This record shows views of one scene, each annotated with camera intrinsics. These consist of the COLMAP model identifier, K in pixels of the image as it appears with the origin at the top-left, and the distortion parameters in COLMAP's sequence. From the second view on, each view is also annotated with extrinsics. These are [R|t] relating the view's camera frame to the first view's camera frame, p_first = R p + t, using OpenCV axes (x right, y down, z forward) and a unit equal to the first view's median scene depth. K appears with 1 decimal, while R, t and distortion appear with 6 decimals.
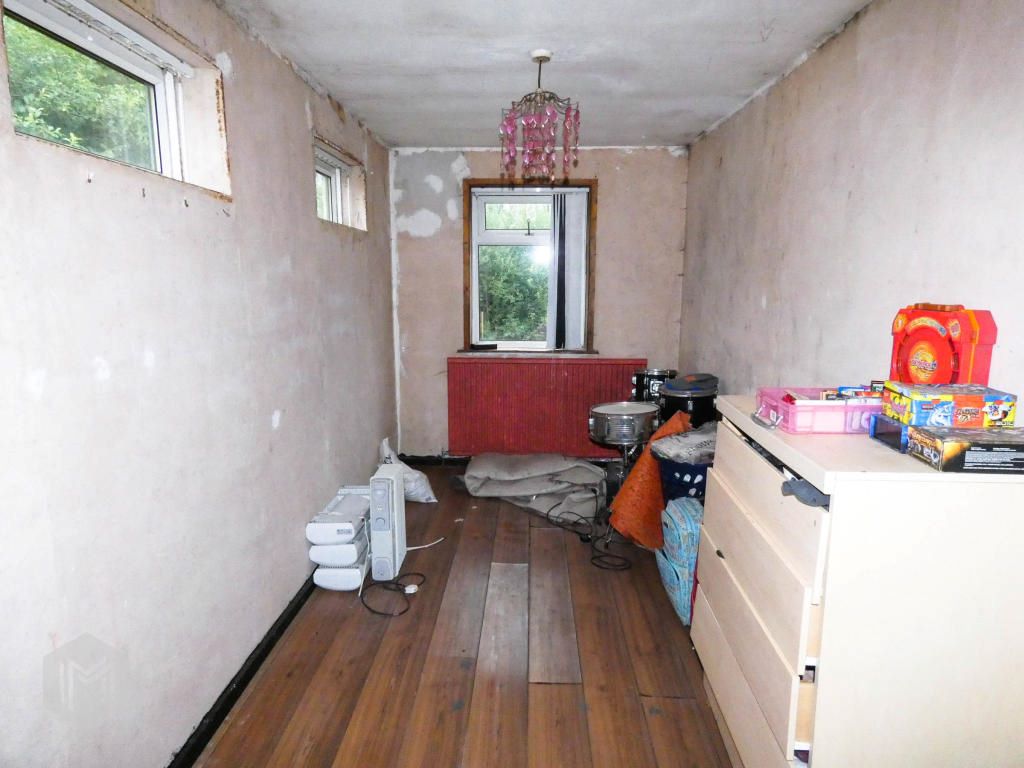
lens RADIAL K [[612.1, 0, 512.5], [0, 612.1, 382.8], [0, 0, 1]] dist [-0.002398, -0.000660]
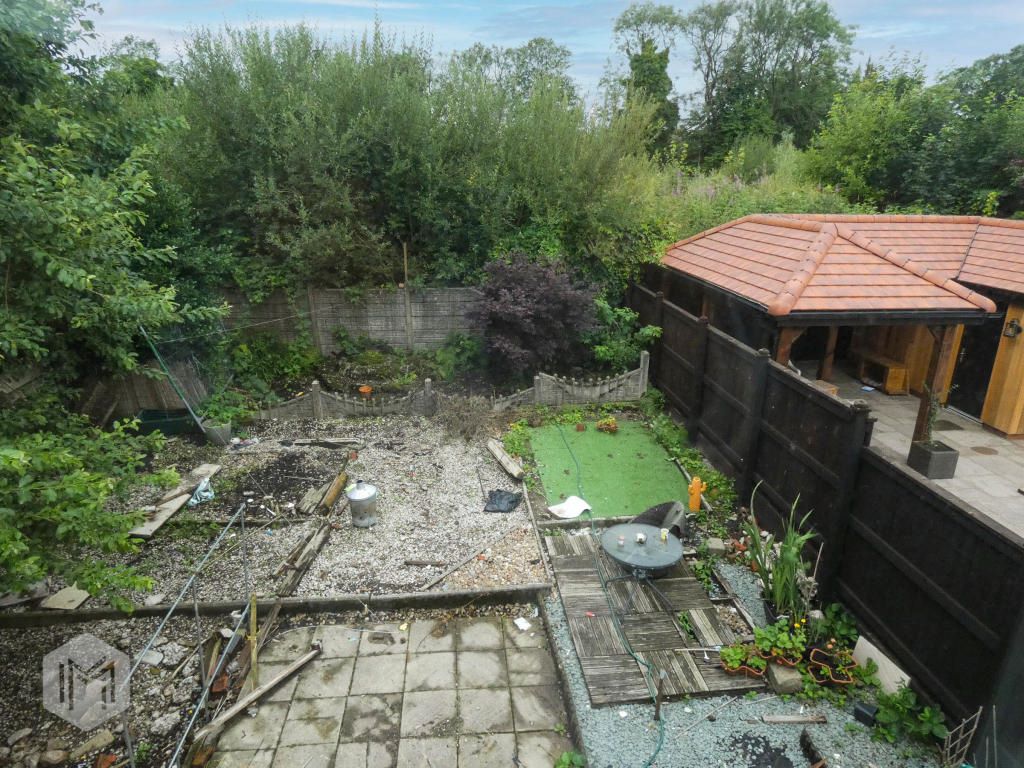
lens RADIAL K [[612.1, 0, 511.8], [0, 612.1, 384.3], [0, 0, 1]] dist [-0.002398, -0.000660]
pose [[0.993865, -0.027793, 0.107050, -0.006068], [0.015992, 0.993852, 0.109558, -0.030001], [-0.109437, -0.107174, 0.988199, 0.275357]]
